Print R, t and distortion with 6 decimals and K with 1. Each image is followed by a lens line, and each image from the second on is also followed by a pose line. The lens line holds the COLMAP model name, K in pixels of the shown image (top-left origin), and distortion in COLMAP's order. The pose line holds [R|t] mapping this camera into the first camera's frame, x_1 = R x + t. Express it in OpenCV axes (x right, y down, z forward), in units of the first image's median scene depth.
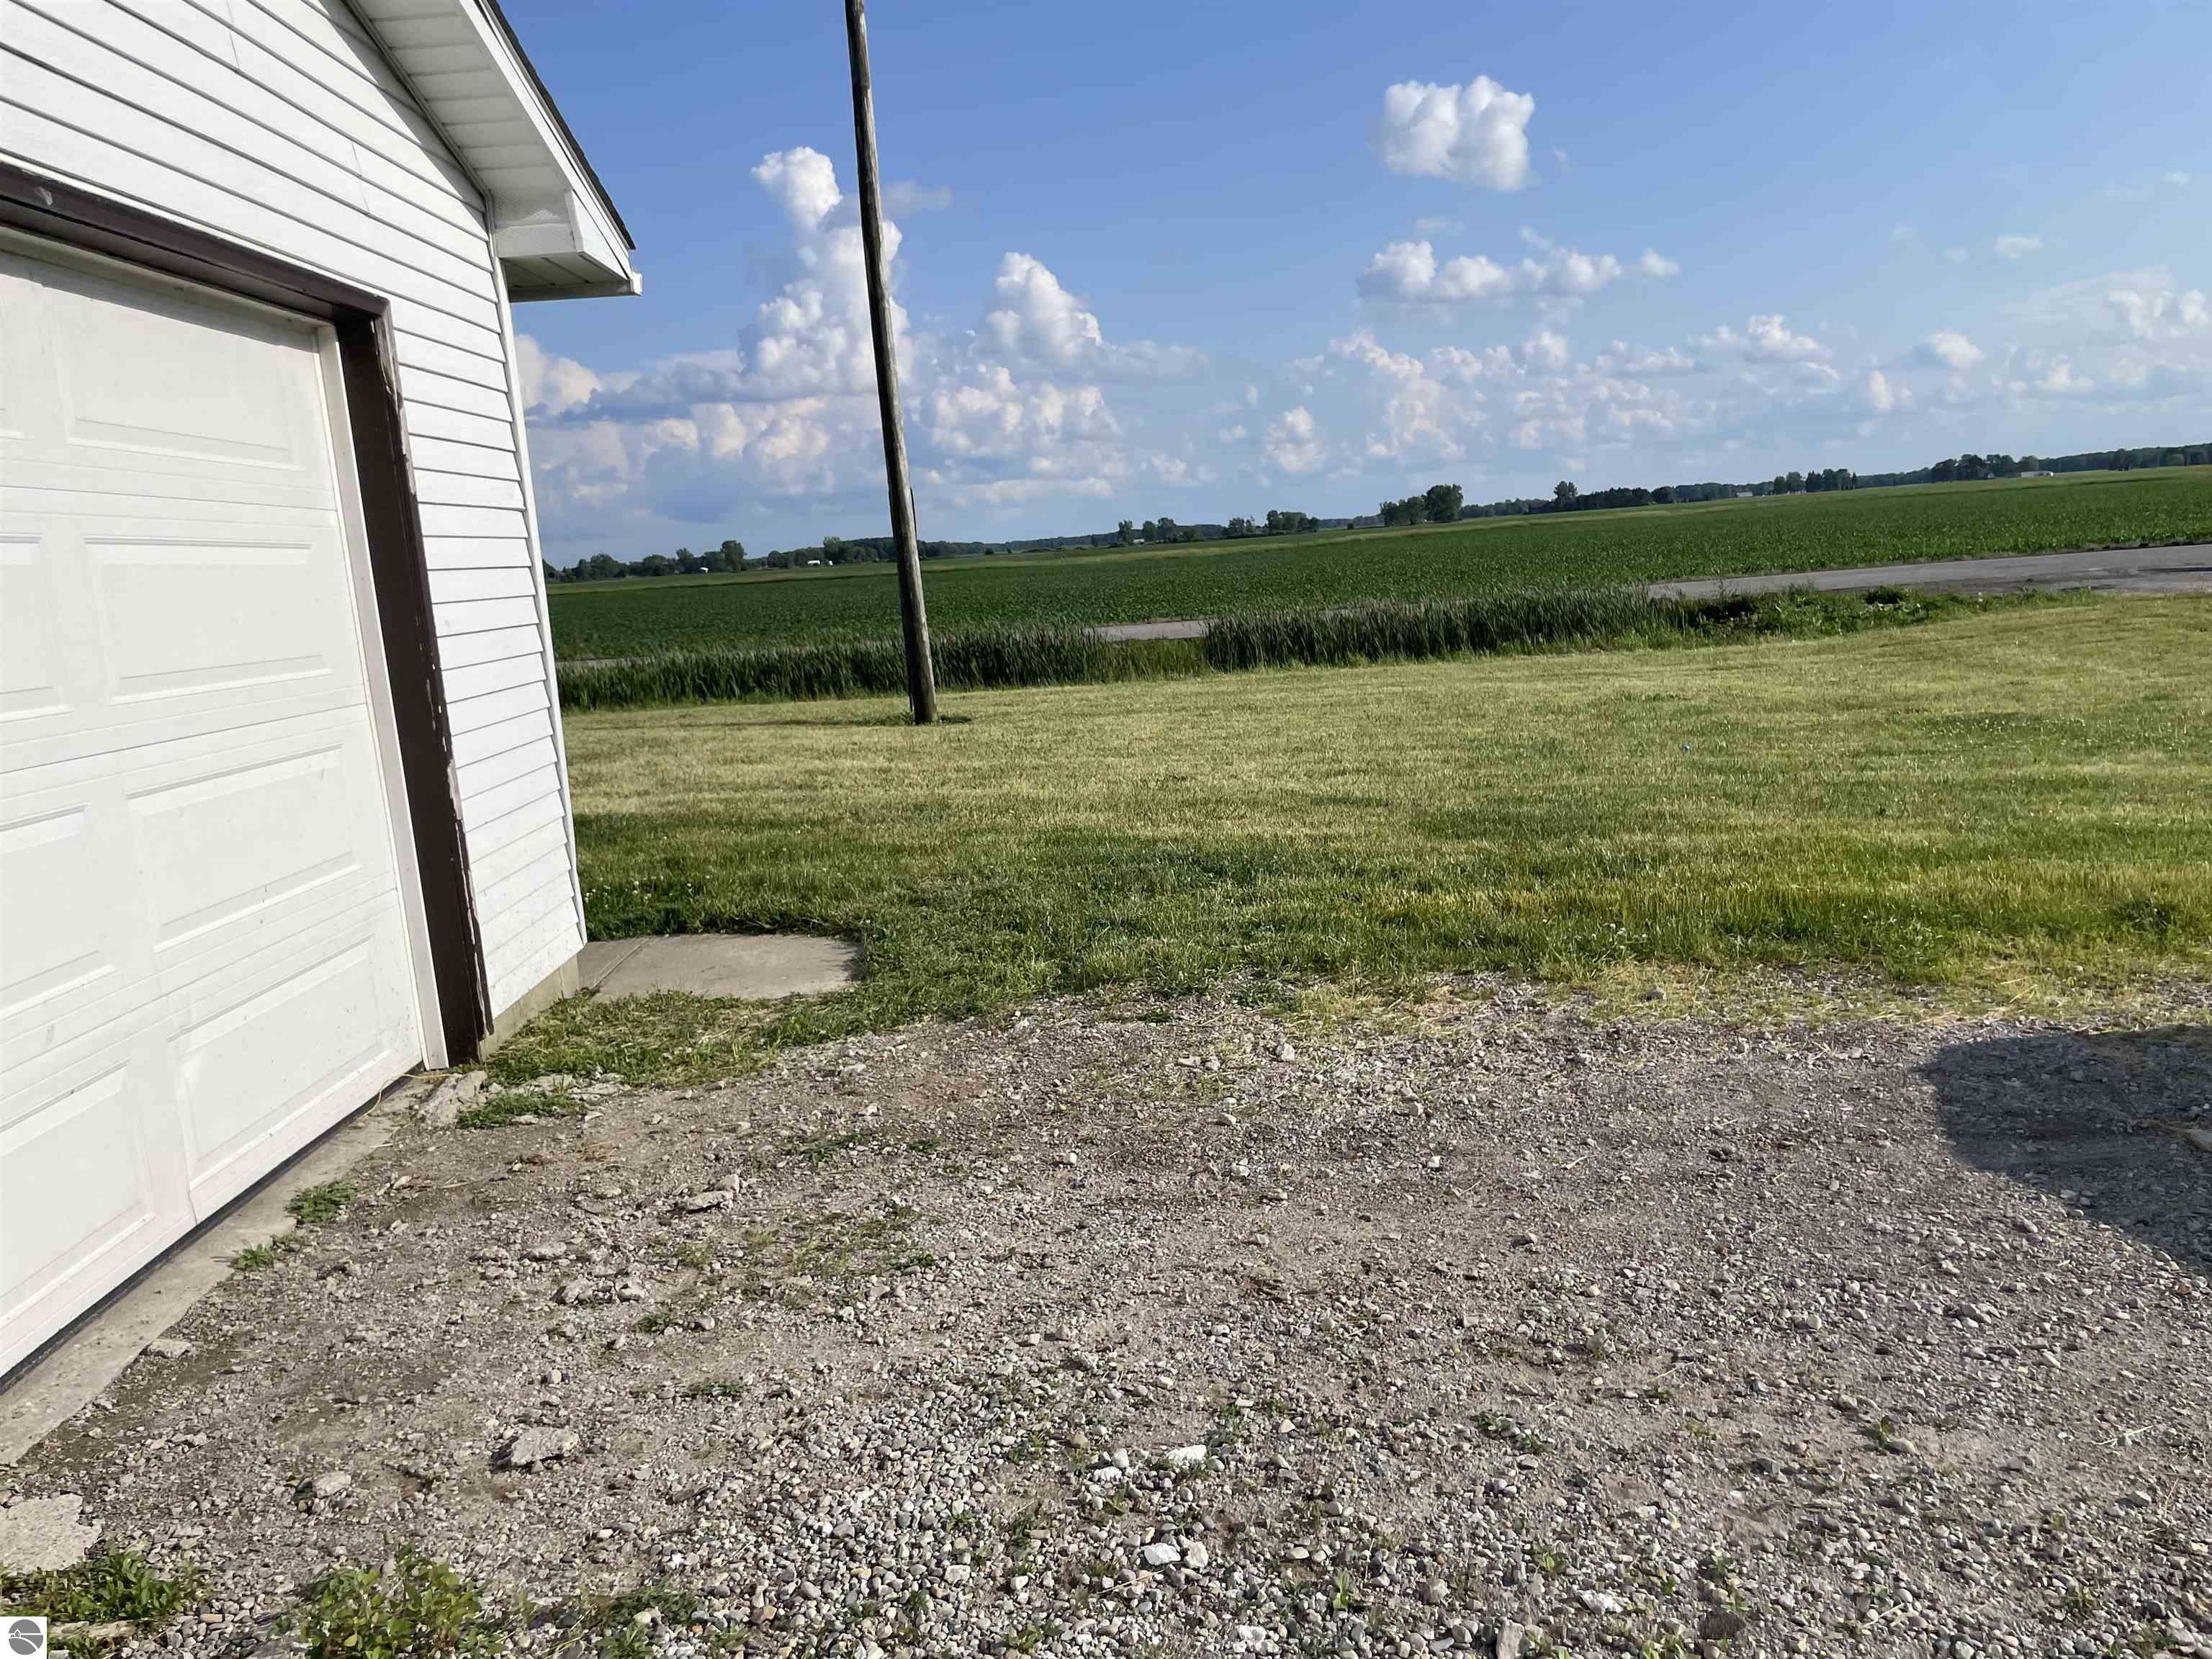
lens RADIAL K [[1691.8, 0, 1120.1], [0, 1691.8, 853.2], [0, 0, 1]] dist [0.085873, -0.112920]
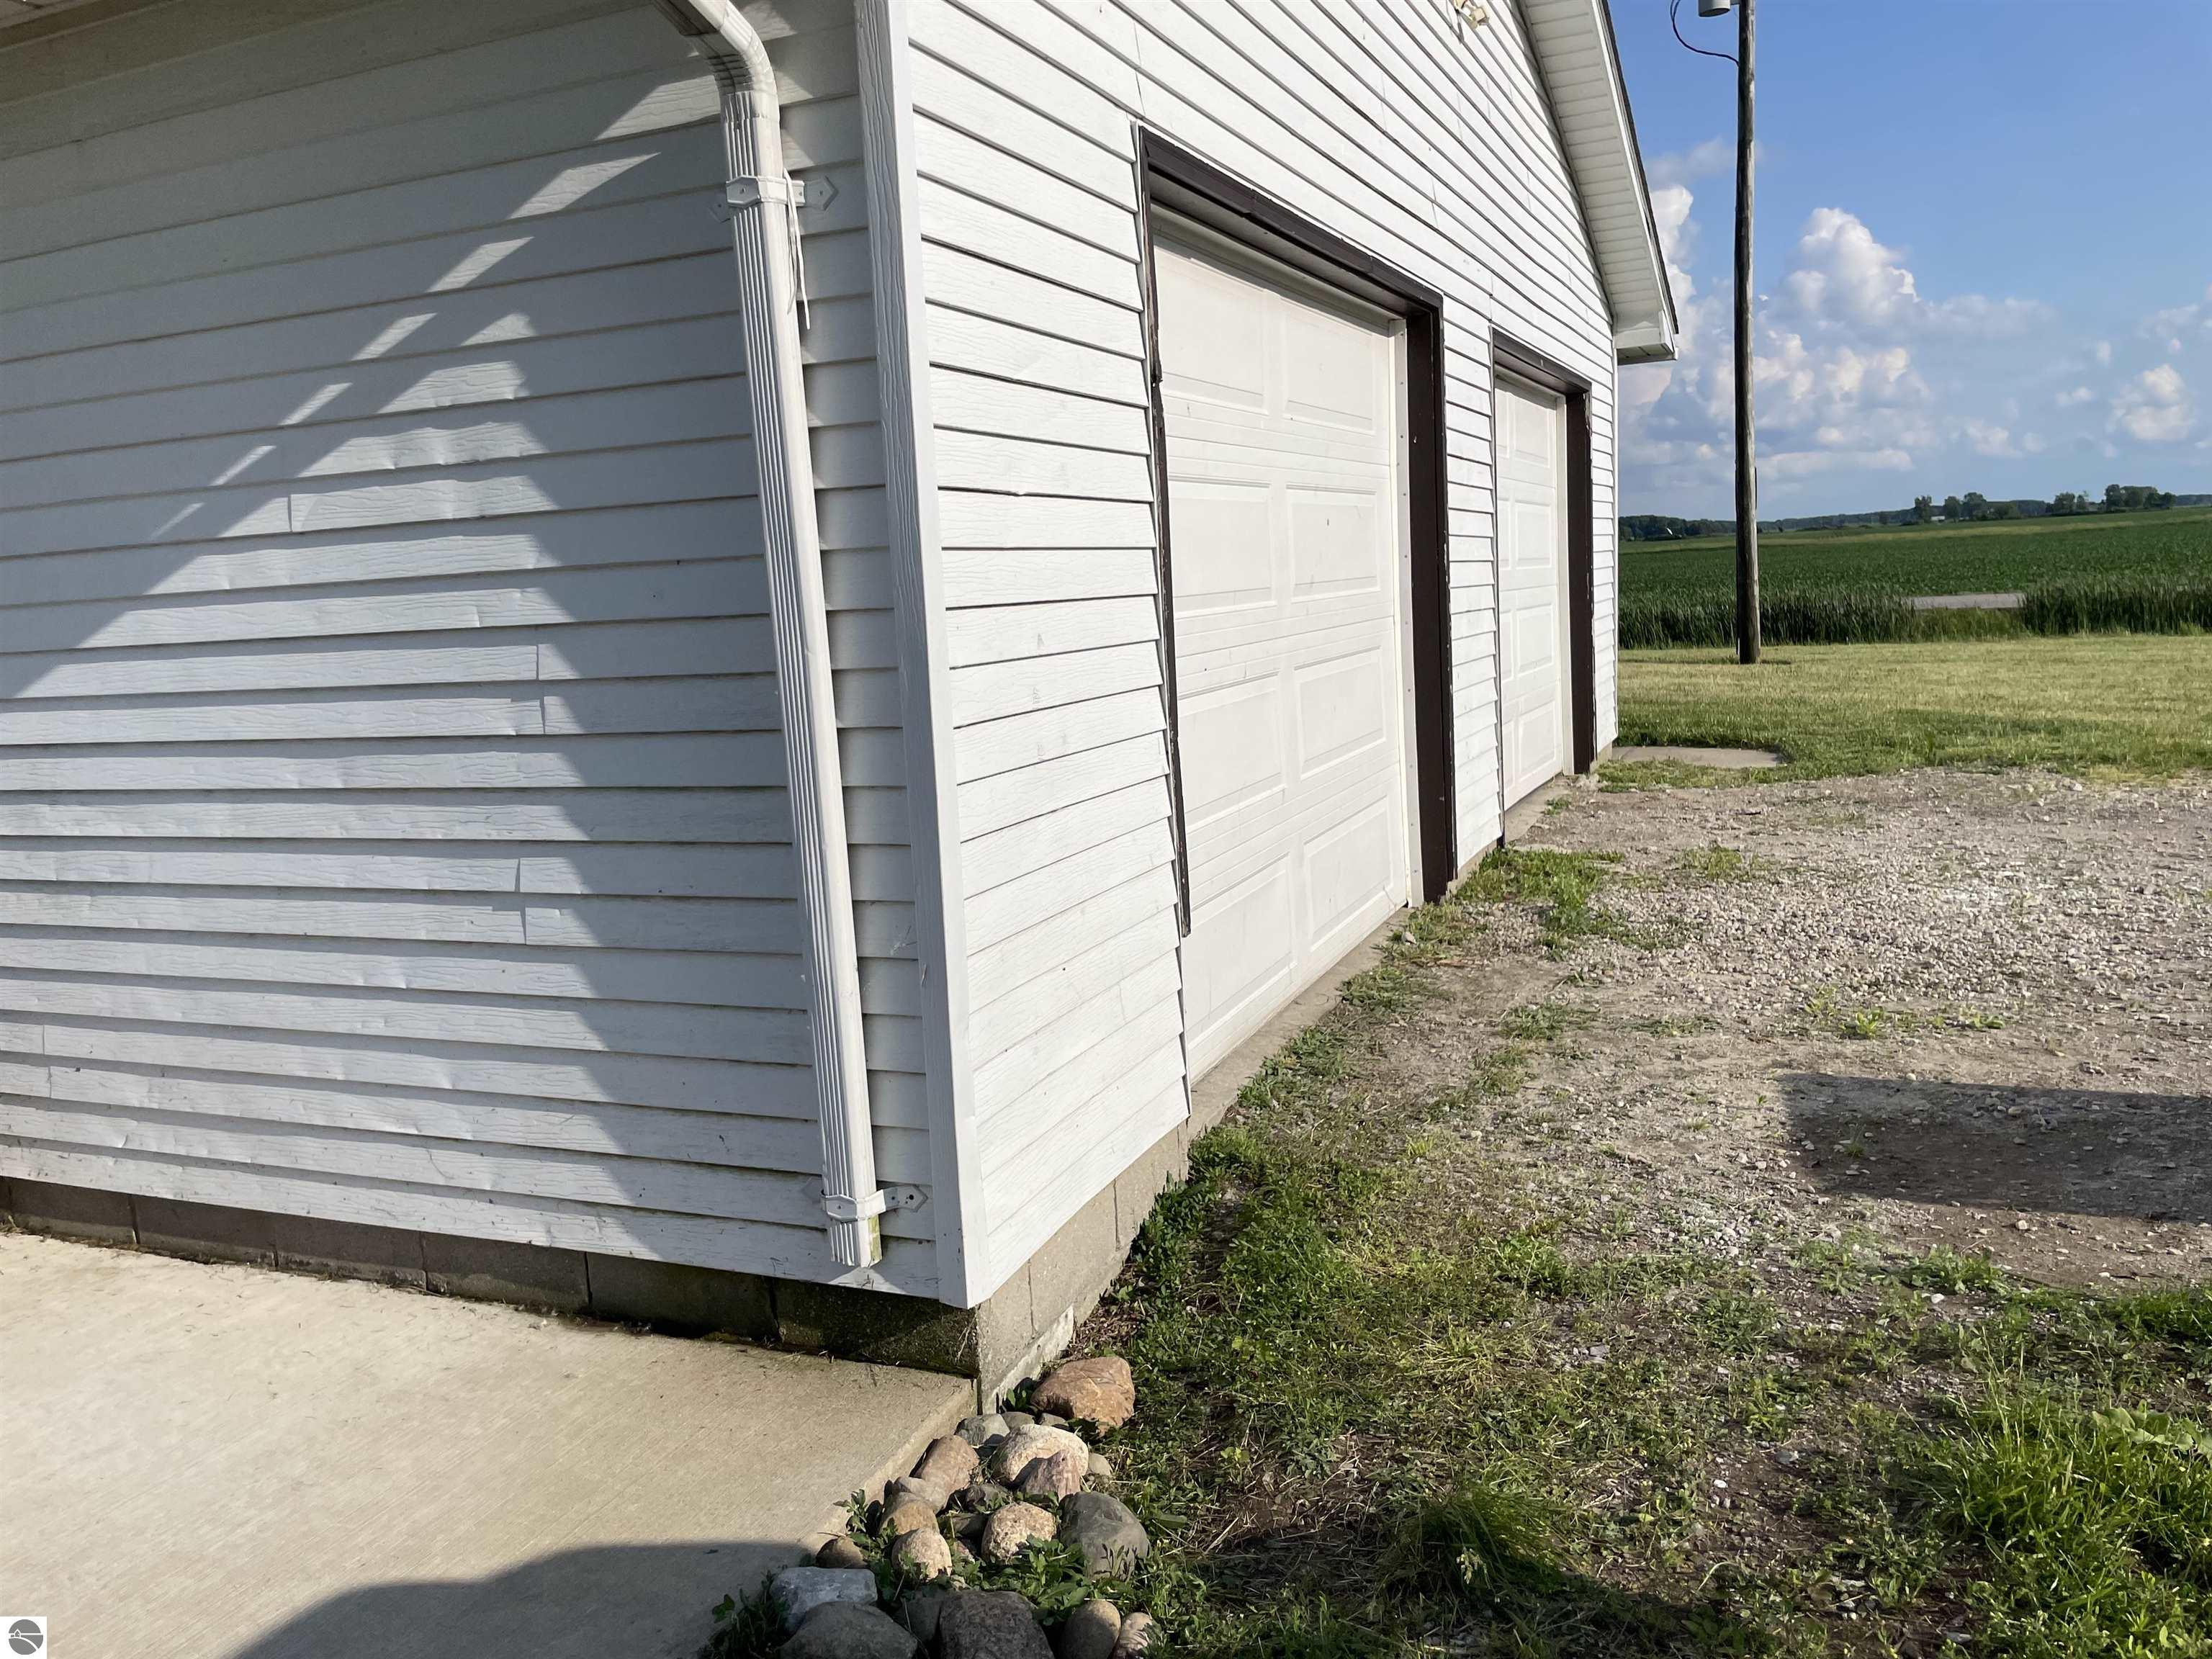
lens RADIAL K [[1668.1, 0, 1113.6], [0, 1668.1, 866.2], [0, 0, 1]] dist [0.138747, -0.158175]
pose [[0.908896, 0.094187, -0.406248, -0.017188], [-0.085668, 0.995554, 0.039150, 0.044525], [0.408129, -0.000780, 0.912924, -0.221243]]
